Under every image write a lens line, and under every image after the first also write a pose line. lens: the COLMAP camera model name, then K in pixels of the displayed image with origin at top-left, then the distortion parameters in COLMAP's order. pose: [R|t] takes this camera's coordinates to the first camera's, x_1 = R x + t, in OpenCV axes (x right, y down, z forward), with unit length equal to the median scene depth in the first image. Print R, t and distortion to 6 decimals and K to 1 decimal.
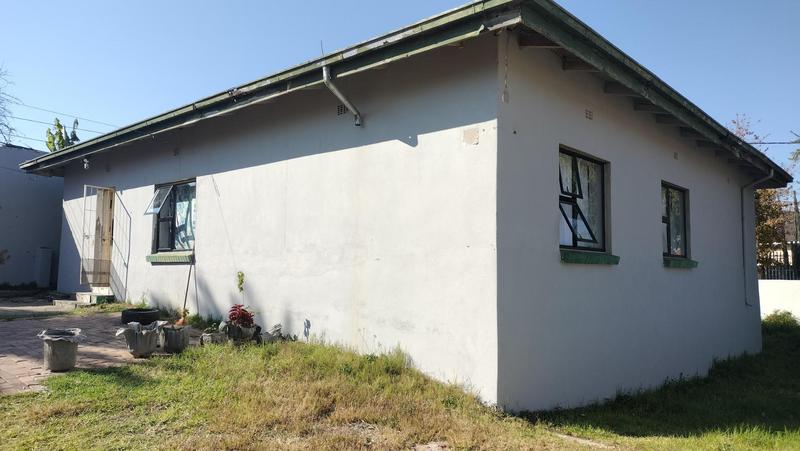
lens RADIAL K [[611.2, 0, 381.9], [0, 611.2, 233.6], [0, 0, 1]] dist [0.070433, -0.071275]
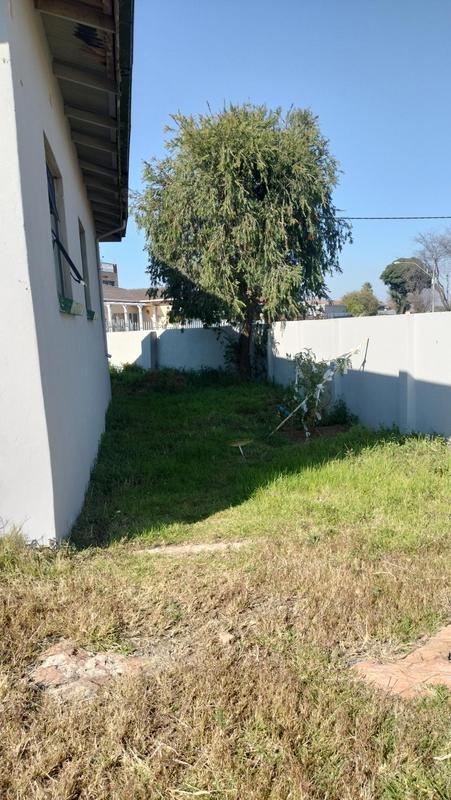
lens RADIAL K [[611.2, 0, 248.2], [0, 611.2, 410.9], [0, 0, 1]] dist [0.070433, -0.071275]
pose [[0.622278, -0.149736, 0.768342, -0.129103], [0.003738, 0.982092, 0.188364, 0.025344], [-0.782787, -0.114343, 0.611694, 0.389374]]
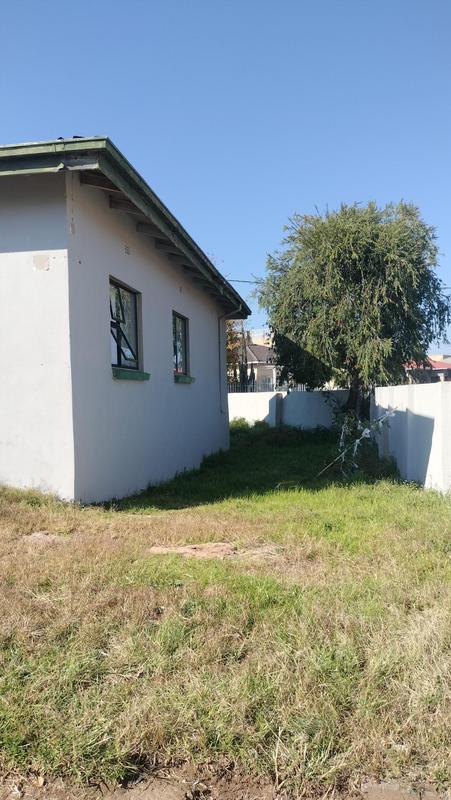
lens RADIAL K [[611.2, 0, 225.4], [0, 611.2, 423.7], [0, 0, 1]] dist [0.070433, -0.071275]
pose [[0.843050, -0.052863, 0.535230, -0.156896], [-0.007605, 0.993887, 0.110141, 0.002115], [-0.537781, -0.096925, 0.837495, -0.102795]]
